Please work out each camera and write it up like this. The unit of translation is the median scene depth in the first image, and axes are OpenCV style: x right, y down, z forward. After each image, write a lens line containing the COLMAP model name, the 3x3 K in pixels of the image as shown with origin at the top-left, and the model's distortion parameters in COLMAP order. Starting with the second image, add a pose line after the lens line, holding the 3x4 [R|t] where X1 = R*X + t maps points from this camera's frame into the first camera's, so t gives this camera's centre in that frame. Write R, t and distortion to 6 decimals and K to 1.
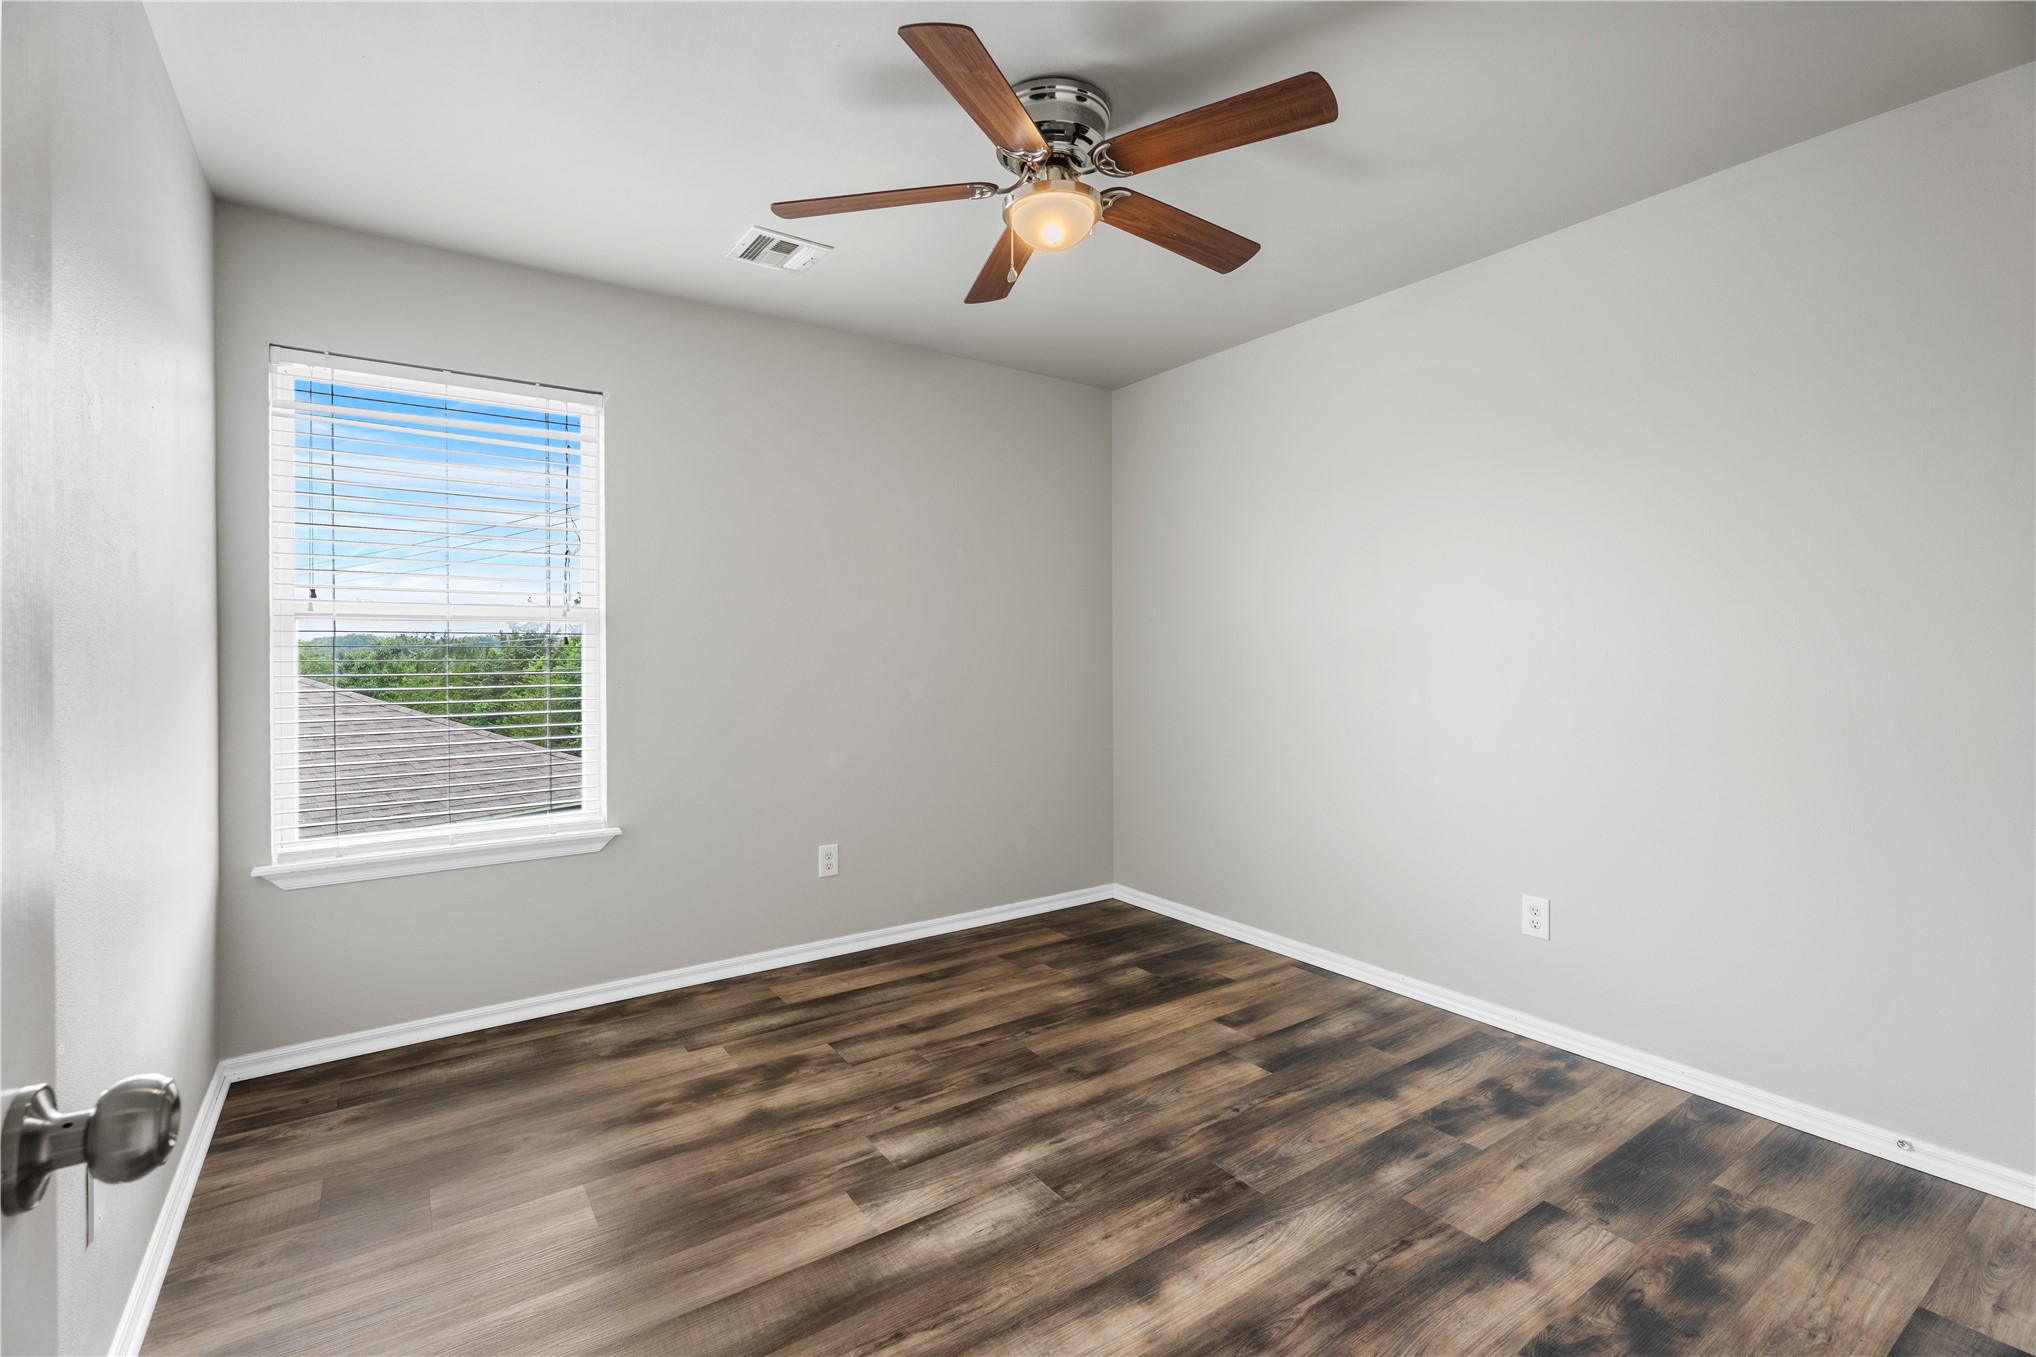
lens RADIAL K [[908.4, 0, 1018.6], [0, 908.4, 664.8], [0, 0, 1]] dist [0.000898, 0.002724]
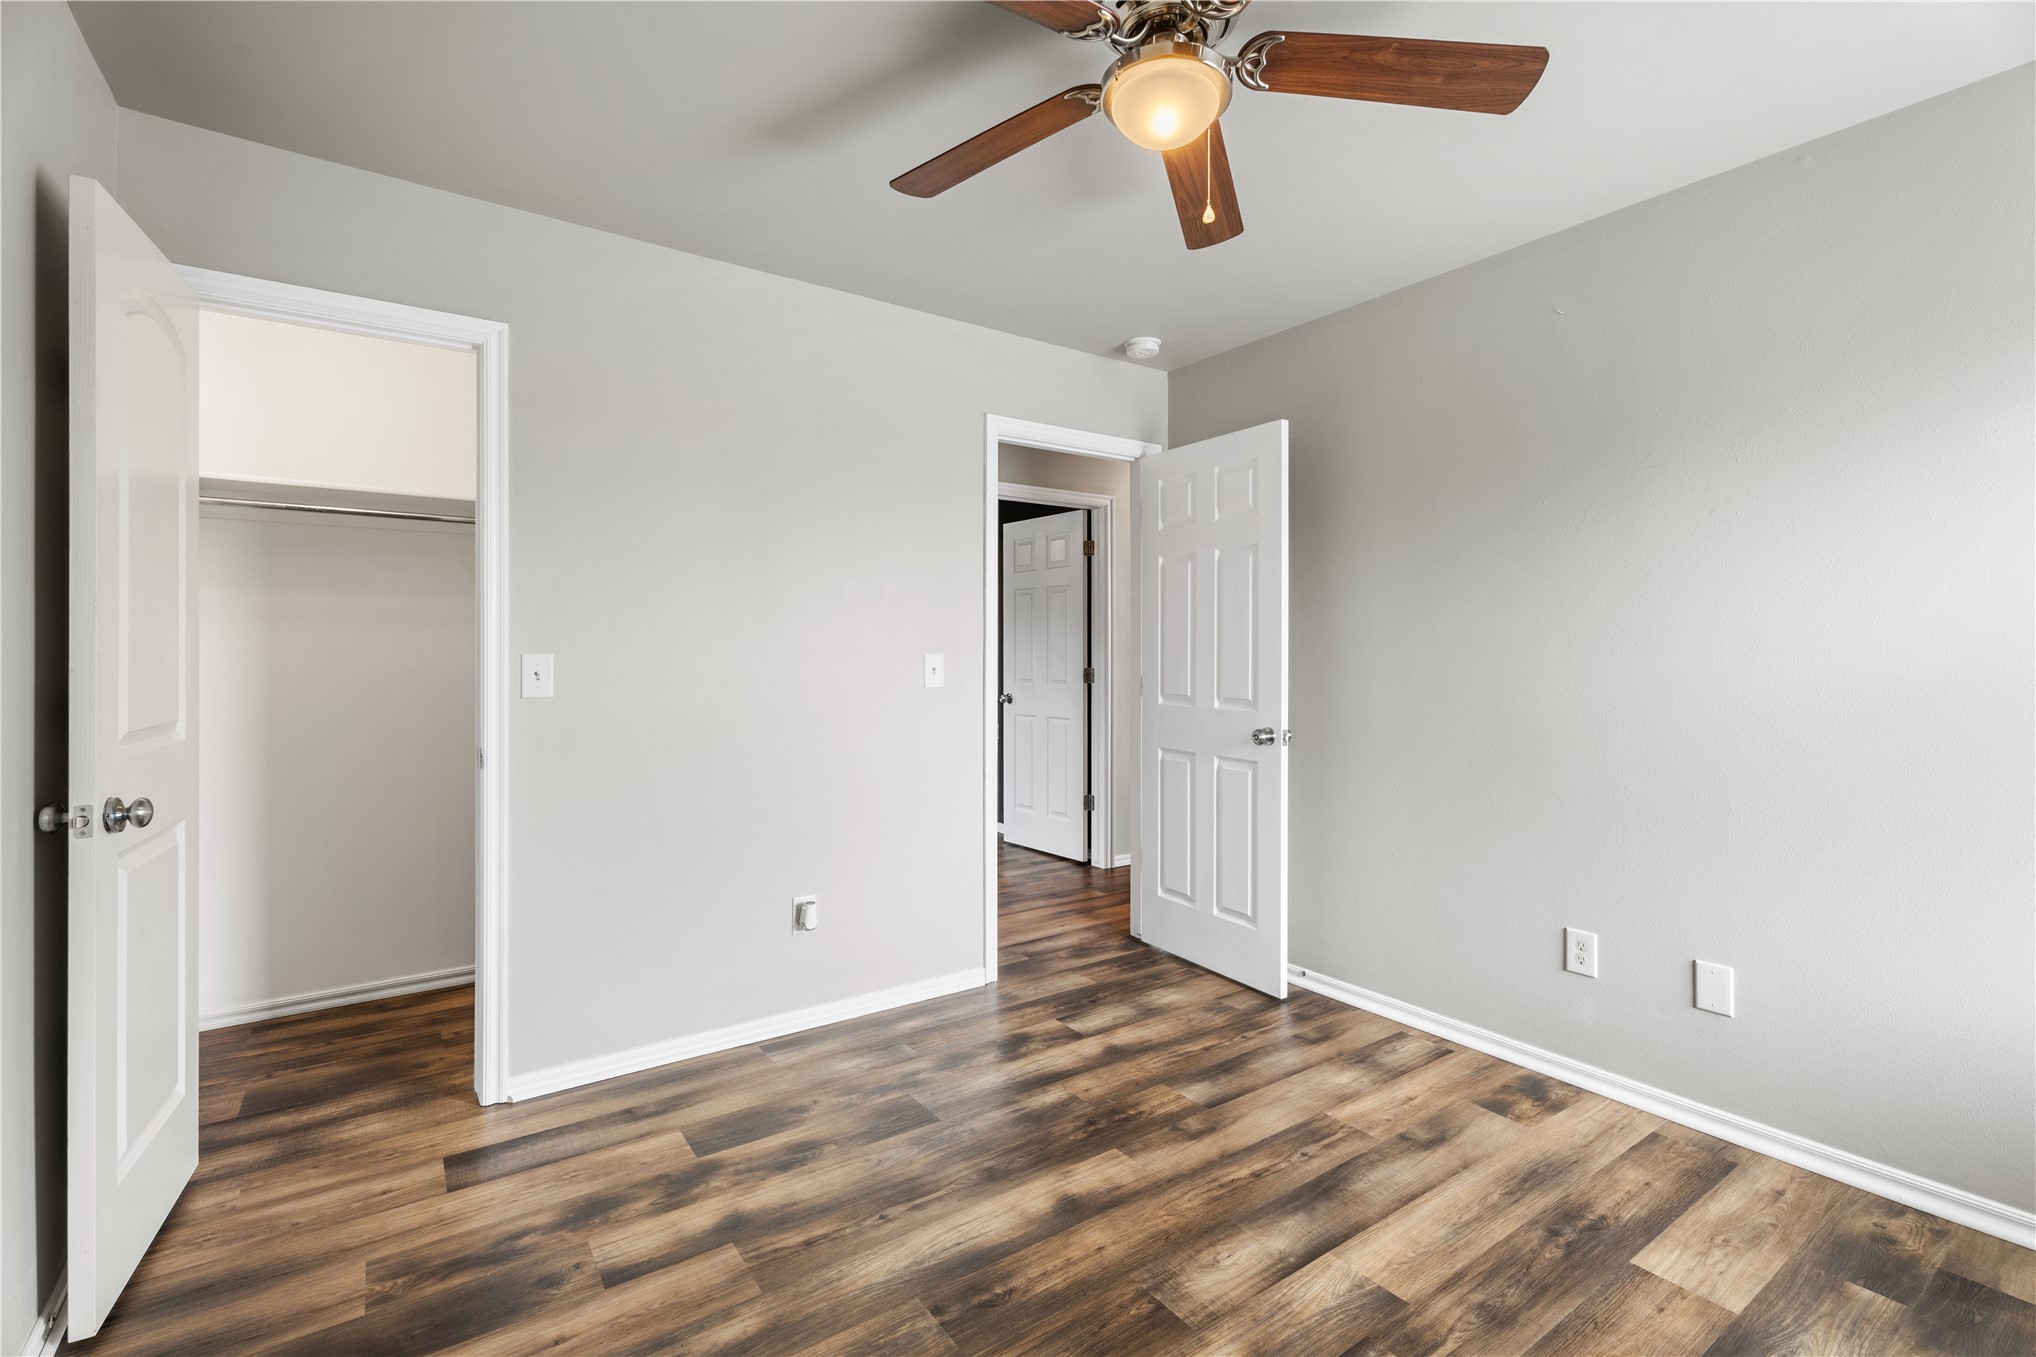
lens RADIAL K [[908.4, 0, 1012.1], [0, 908.4, 670.4], [0, 0, 1]] dist [0.000898, 0.002724]
pose [[-0.999983, 0.003634, 0.004550, 0.184895], [0.003765, 0.999568, 0.029156, -0.038012], [-0.004442, 0.029173, -0.999565, 1.961380]]
